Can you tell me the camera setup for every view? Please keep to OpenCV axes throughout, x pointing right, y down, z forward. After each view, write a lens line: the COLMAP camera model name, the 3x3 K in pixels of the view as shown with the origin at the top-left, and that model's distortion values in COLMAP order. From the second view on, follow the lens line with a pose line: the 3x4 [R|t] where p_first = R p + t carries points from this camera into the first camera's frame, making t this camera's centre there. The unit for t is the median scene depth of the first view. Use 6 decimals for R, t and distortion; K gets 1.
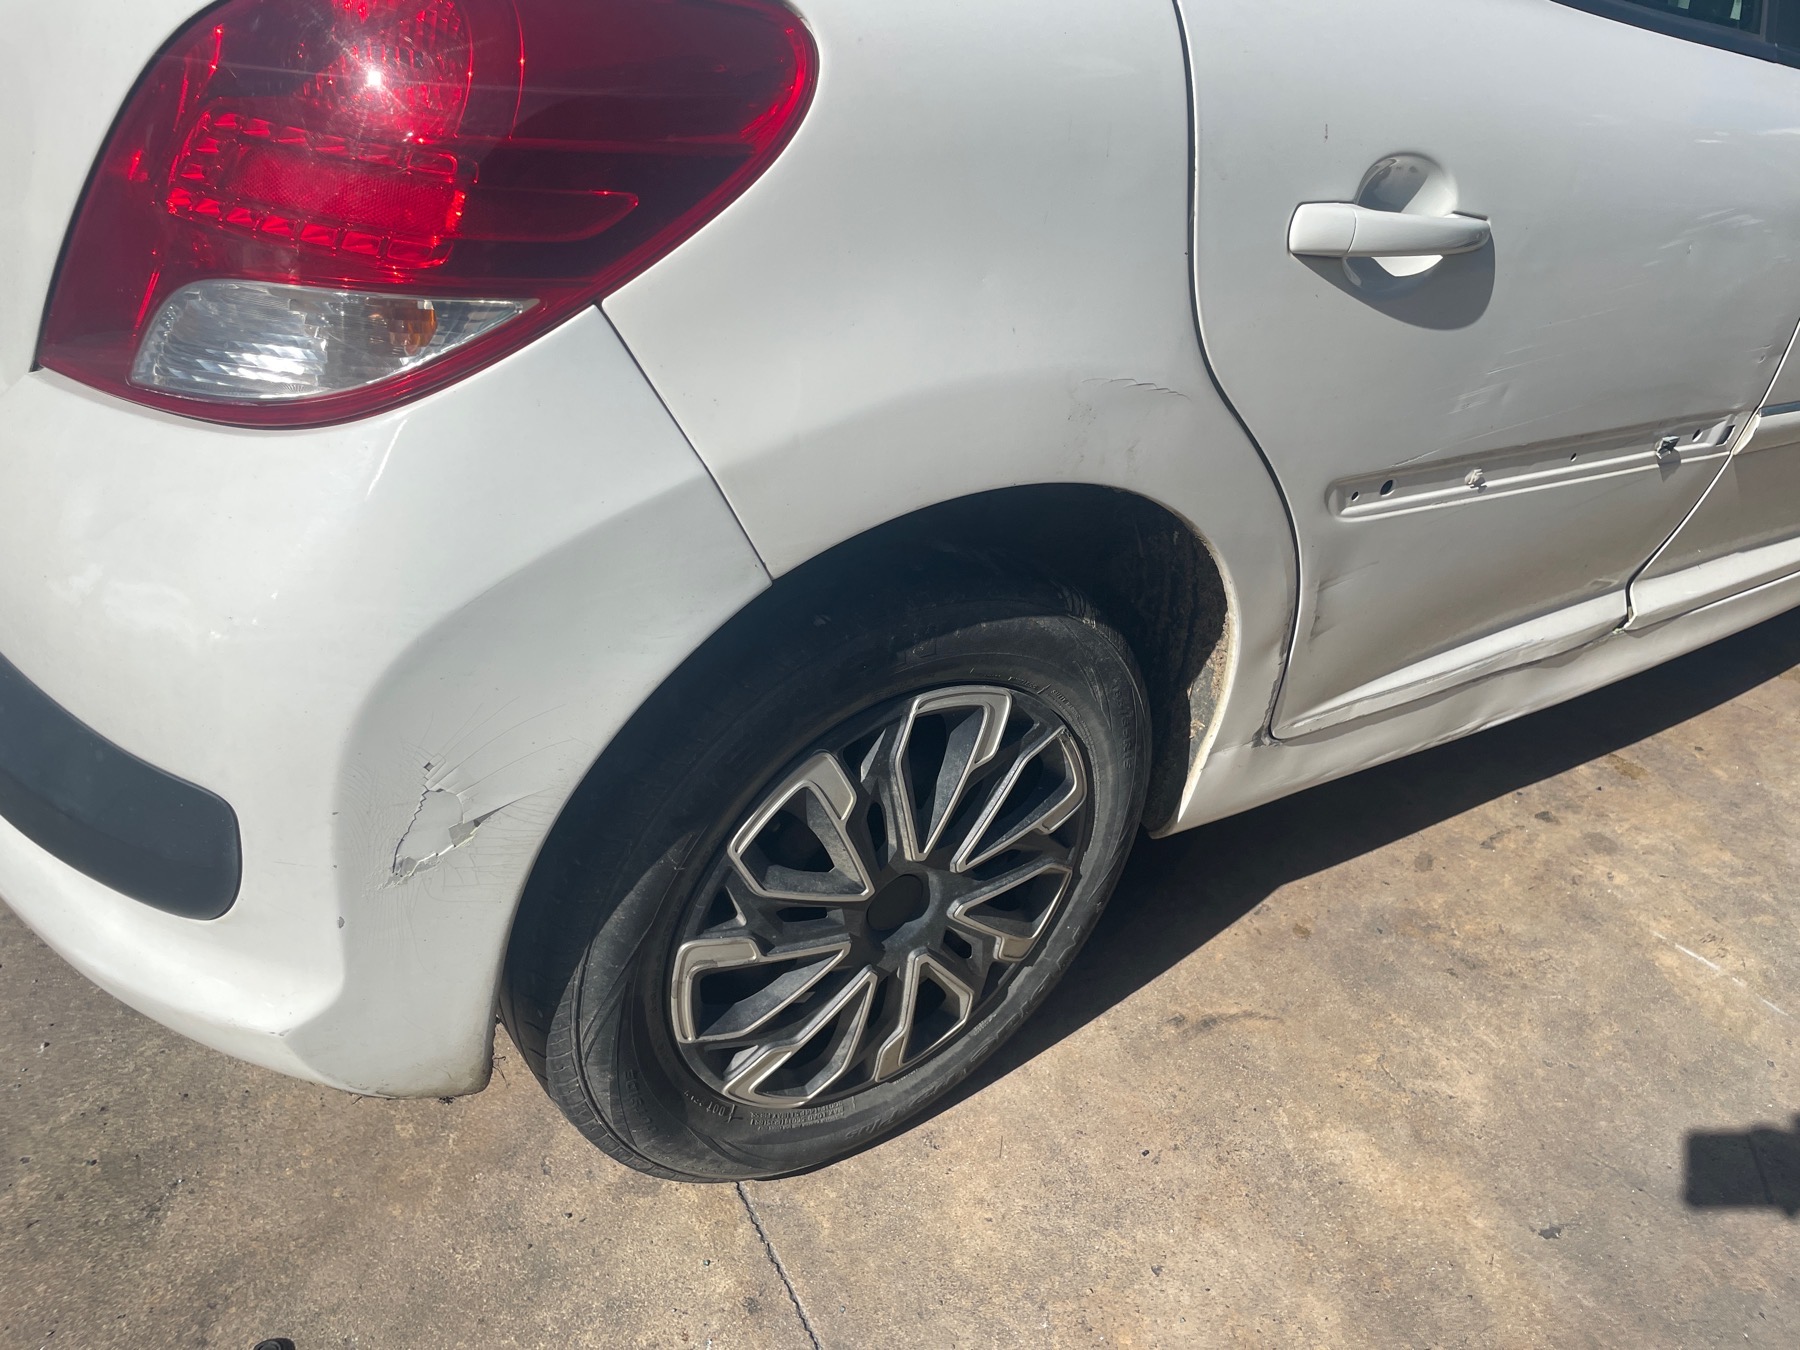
lens RADIAL K [[1370.9, 0, 900.0], [0, 1370.9, 675.0], [0, 0, 1]] dist [0.091395, -0.125917]
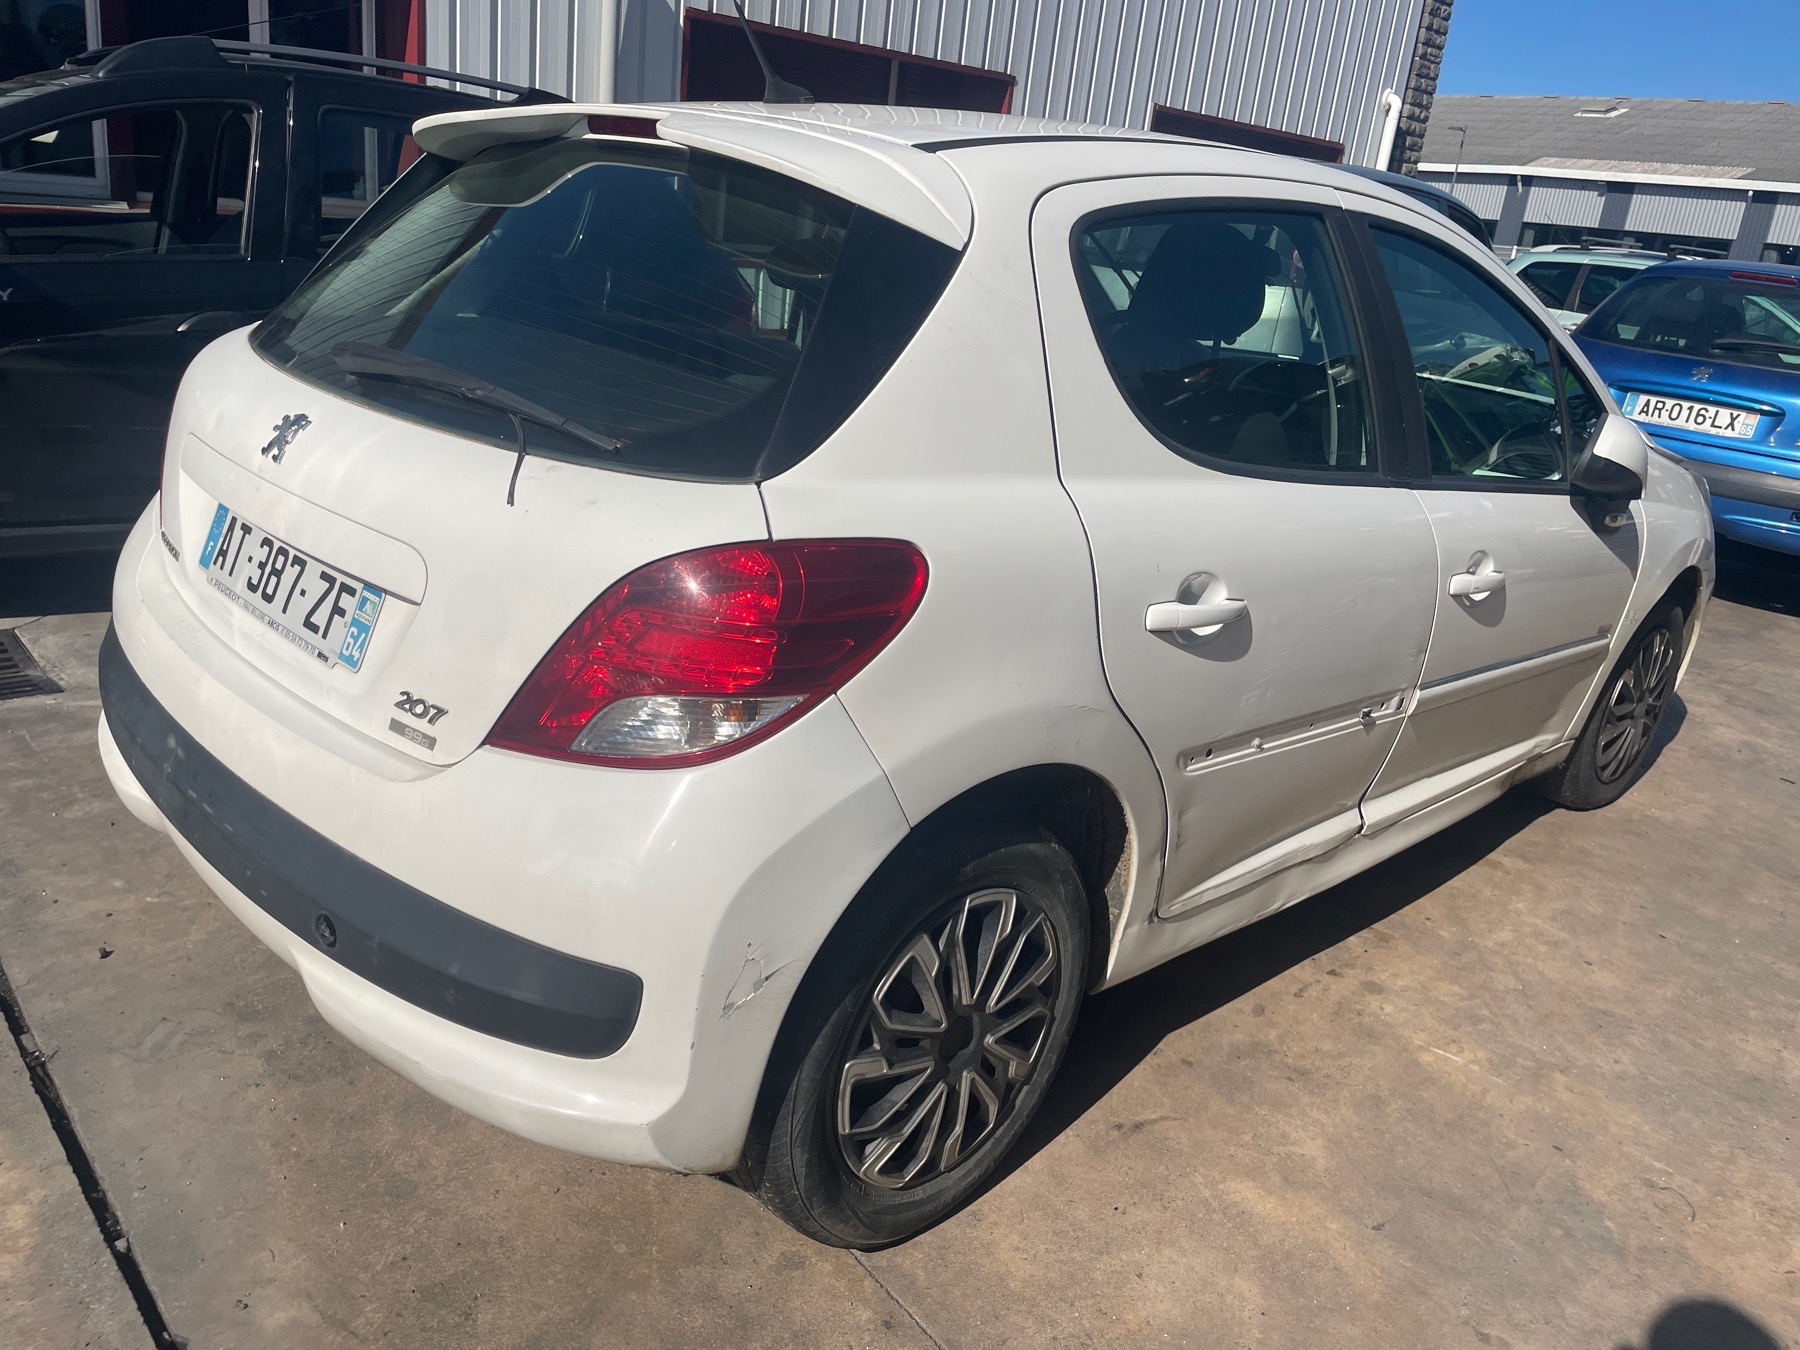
lens RADIAL K [[1370.9, 0, 900.0], [0, 1370.9, 675.0], [0, 0, 1]] dist [0.091395, -0.125917]
pose [[0.985174, -0.064580, 0.158940, -0.259929], [0.095473, 0.976112, -0.195167, 0.057877], [-0.142540, 0.207448, 0.967806, -0.542439]]
